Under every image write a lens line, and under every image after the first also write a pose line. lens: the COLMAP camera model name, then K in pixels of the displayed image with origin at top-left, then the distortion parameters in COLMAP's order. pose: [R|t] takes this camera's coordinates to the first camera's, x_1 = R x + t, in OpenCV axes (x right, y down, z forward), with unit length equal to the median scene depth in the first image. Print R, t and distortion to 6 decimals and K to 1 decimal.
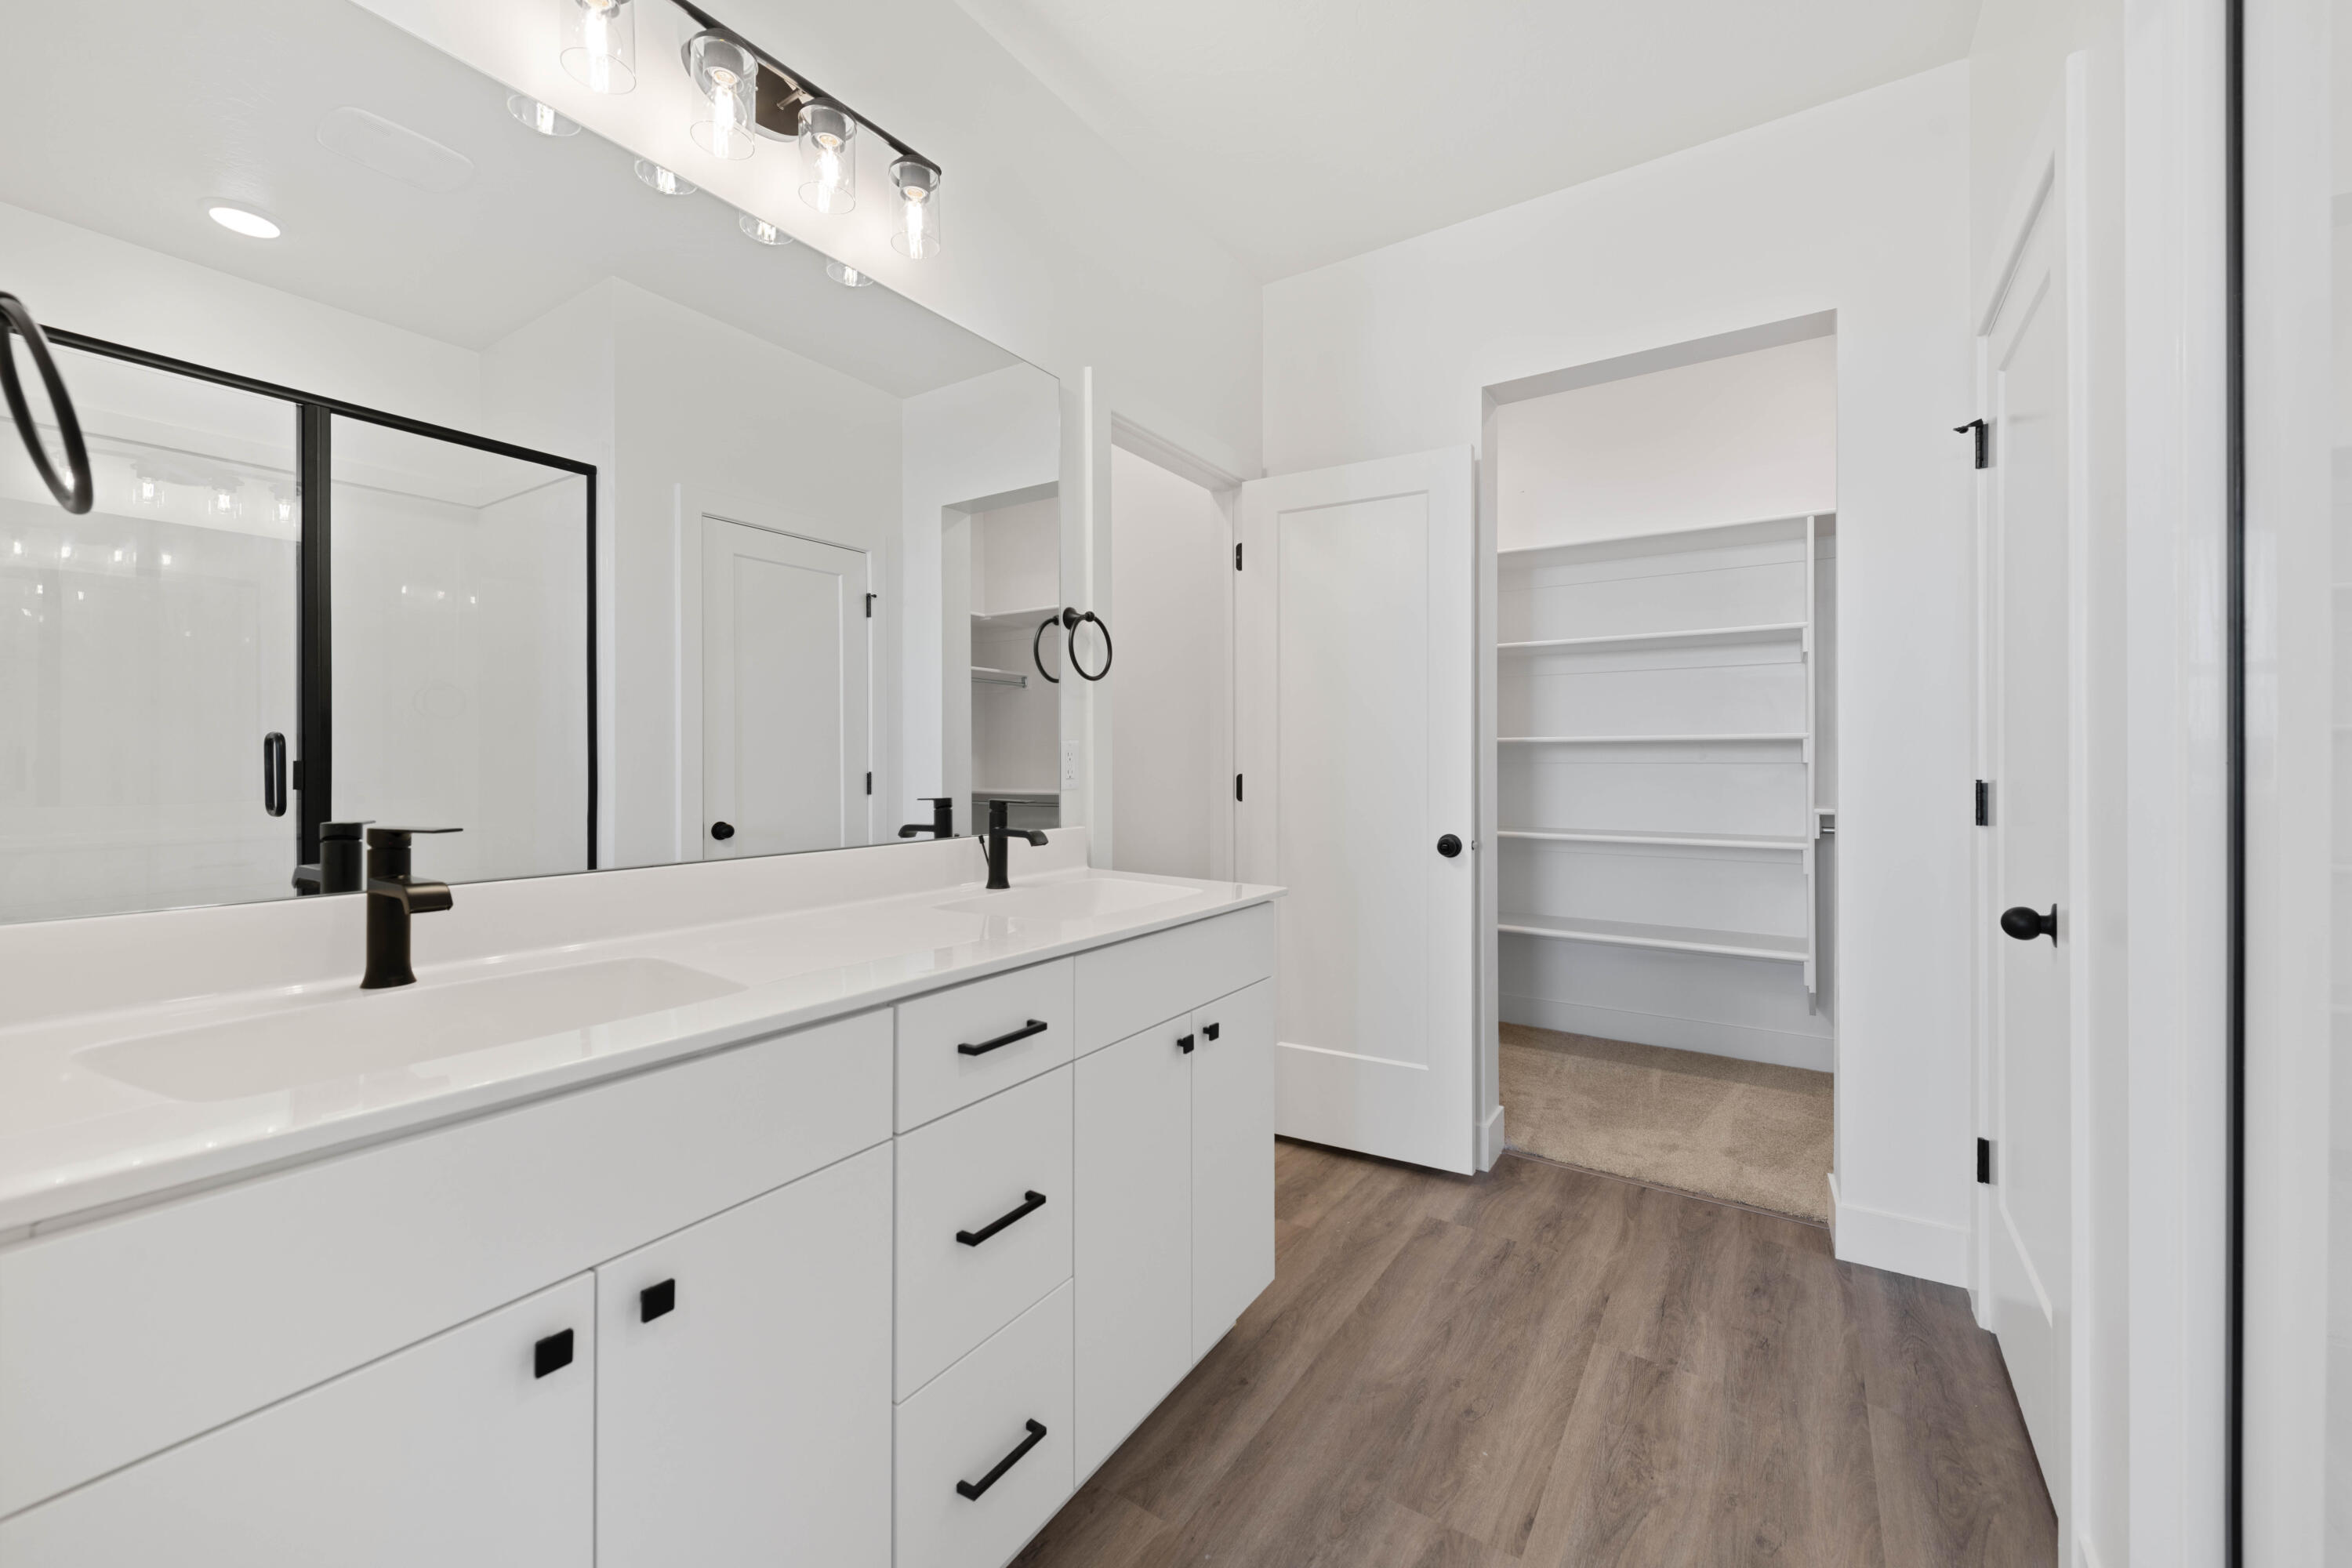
lens RADIAL K [[943.7, 0, 1150.5], [0, 943.7, 780.2], [0, 0, 1]] dist [0.001519, -0.000154]
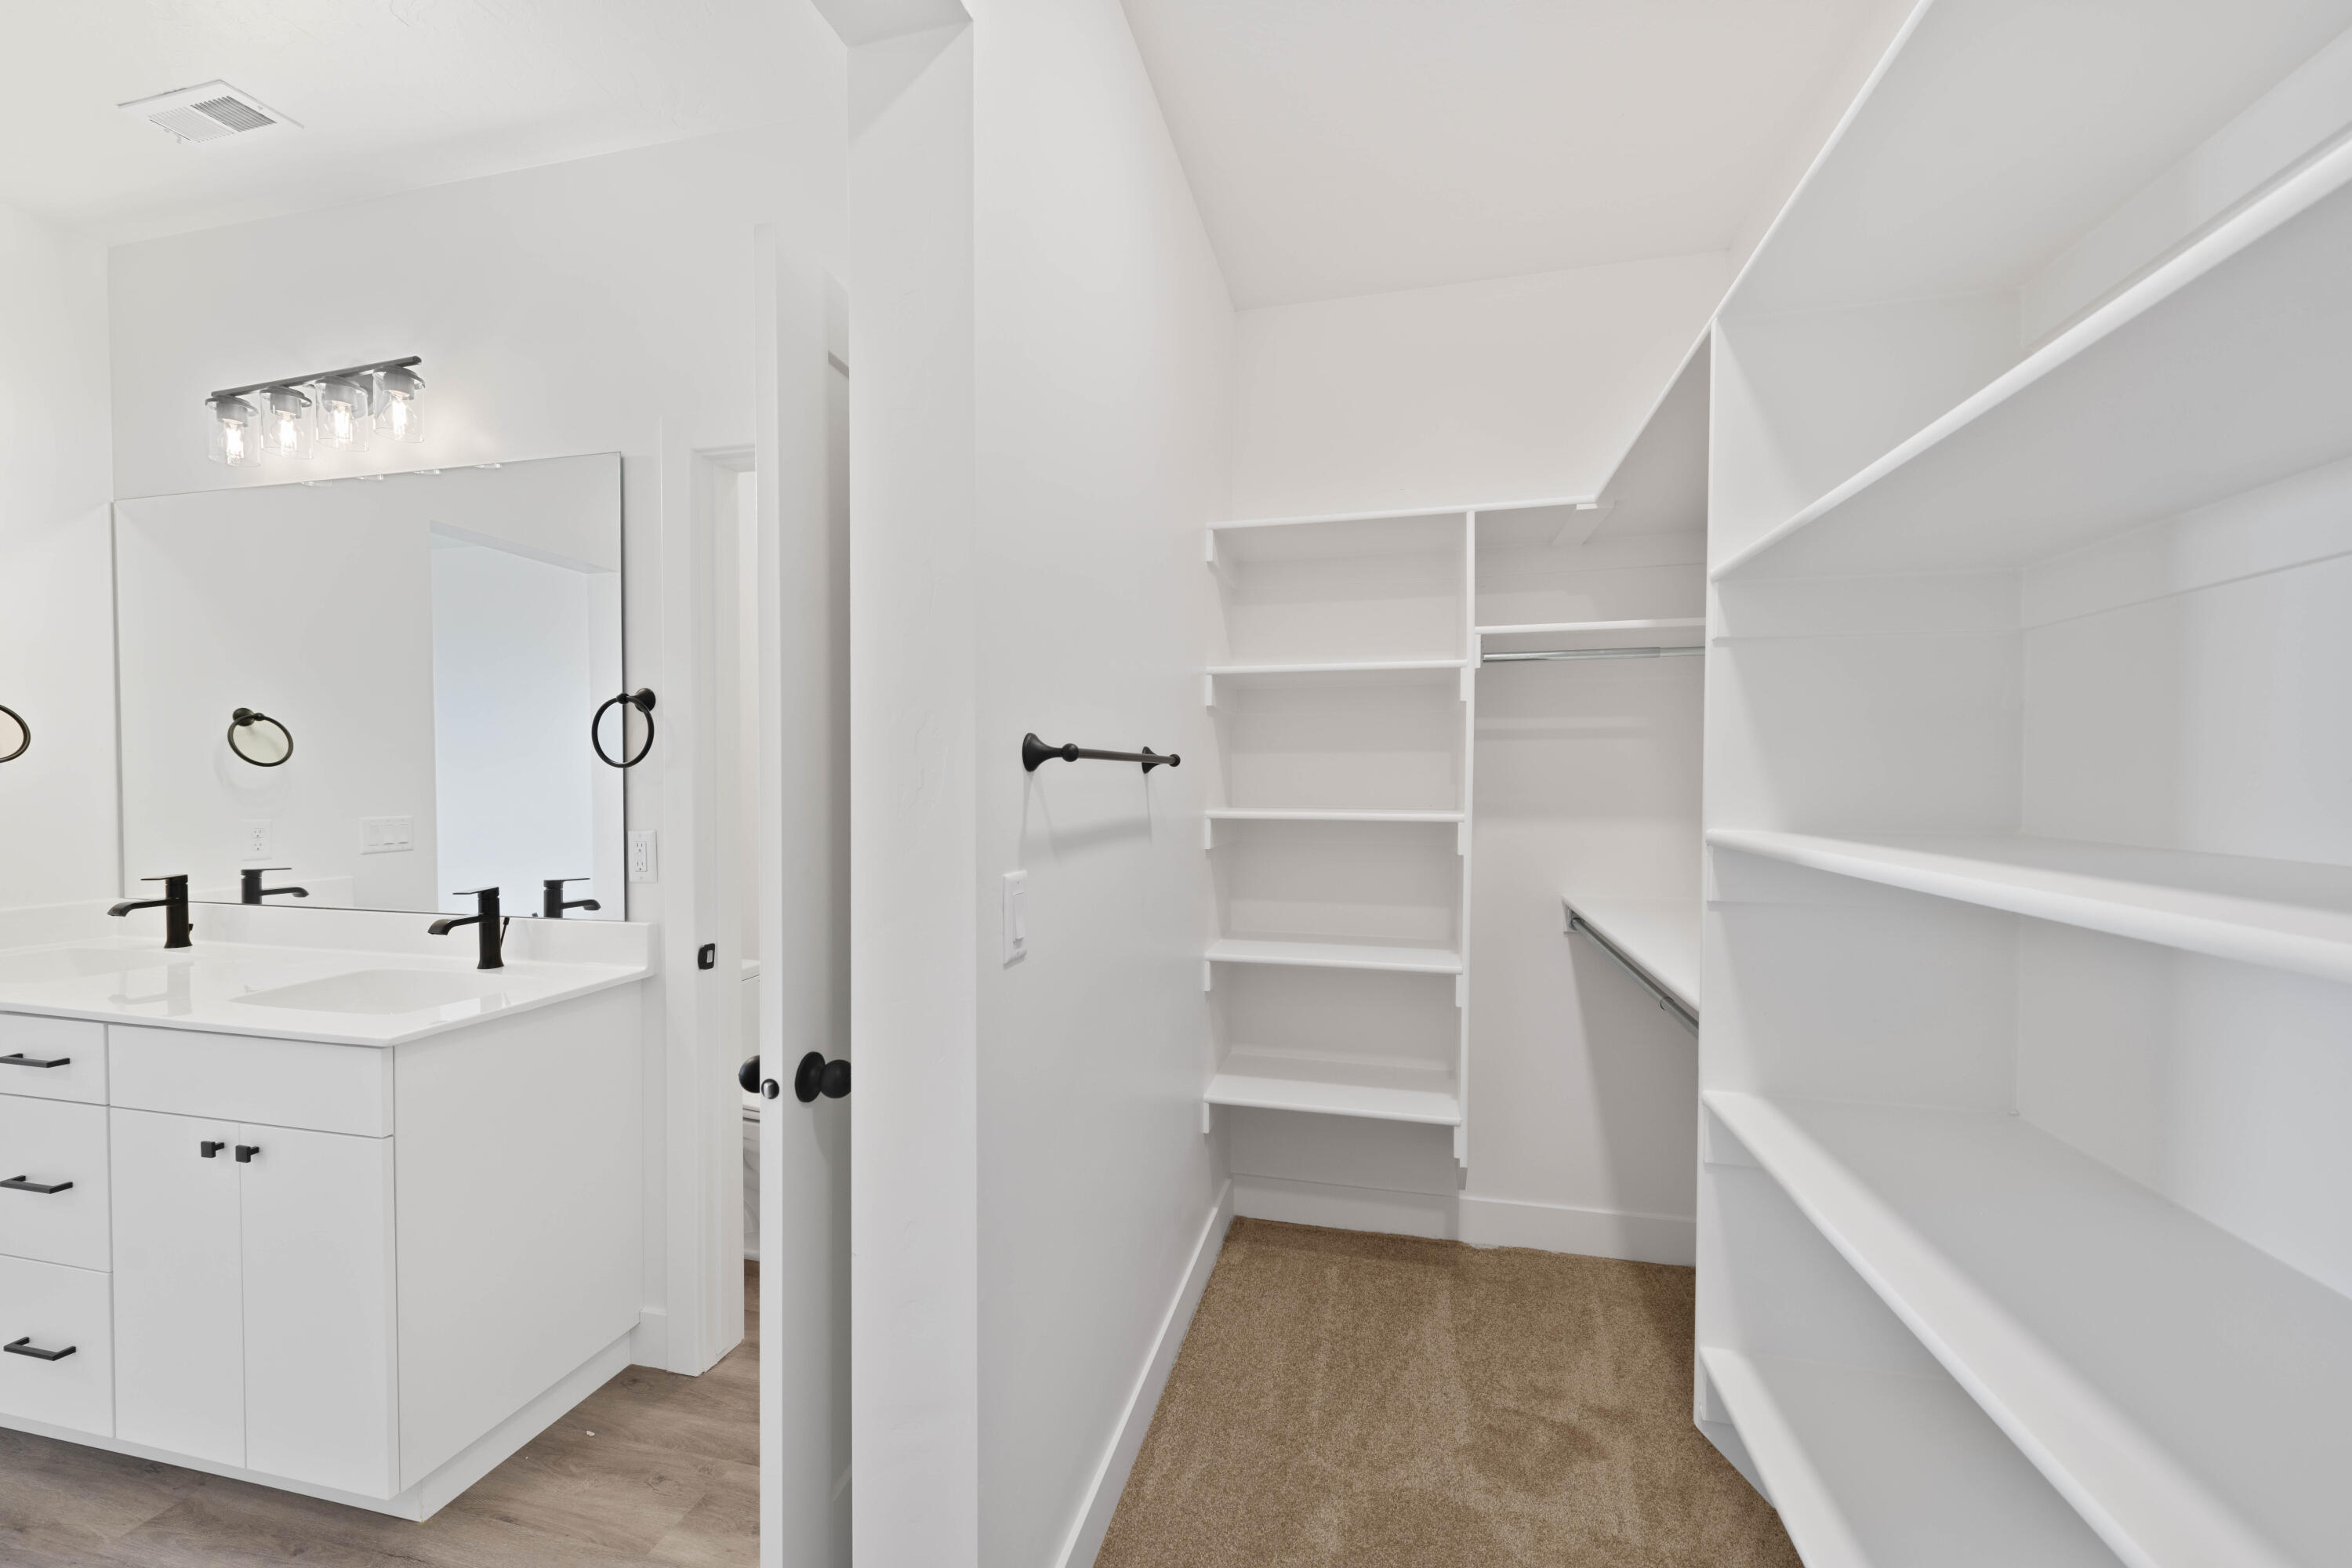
lens RADIAL K [[919.4, 0, 1171.7], [0, 919.4, 763.3], [0, 0, 1]] dist [0.019335, -0.008759]
pose [[0.346703, 0.009415, -0.937928, 1.327614], [-0.004082, 0.999955, 0.008529, -0.152309], [0.937966, 0.000872, 0.346726, 1.598952]]
